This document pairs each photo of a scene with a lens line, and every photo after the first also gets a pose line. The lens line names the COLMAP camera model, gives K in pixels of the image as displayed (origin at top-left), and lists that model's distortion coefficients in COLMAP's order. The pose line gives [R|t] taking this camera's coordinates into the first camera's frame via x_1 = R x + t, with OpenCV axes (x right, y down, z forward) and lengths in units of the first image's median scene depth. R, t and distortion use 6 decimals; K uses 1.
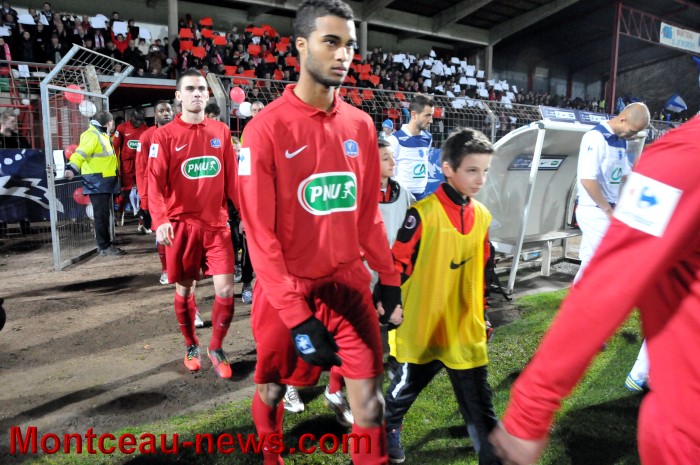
lens RADIAL K [[541.7, 0, 351.7], [0, 541.7, 246.9], [0, 0, 1]] dist [-0.076998, 0.006201]
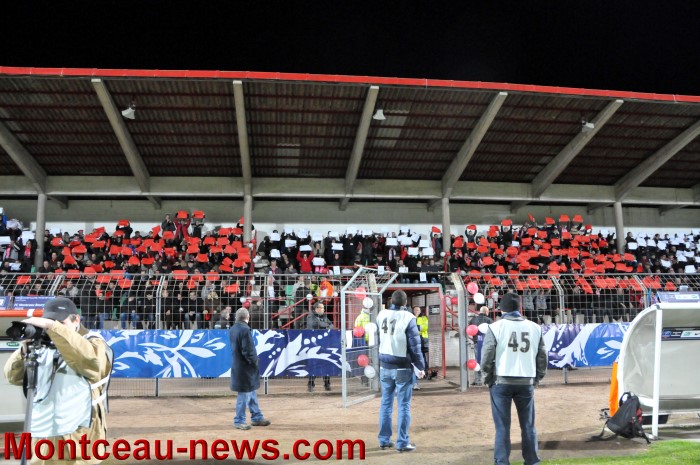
lens RADIAL K [[541.7, 0, 351.7], [0, 541.7, 246.9], [0, 0, 1]] dist [-0.076998, 0.006201]
pose [[0.865294, -0.090553, -0.493018, 0.243682], [-0.068732, 0.952824, -0.295638, 0.050551], [0.496530, 0.289700, 0.818249, -0.348783]]
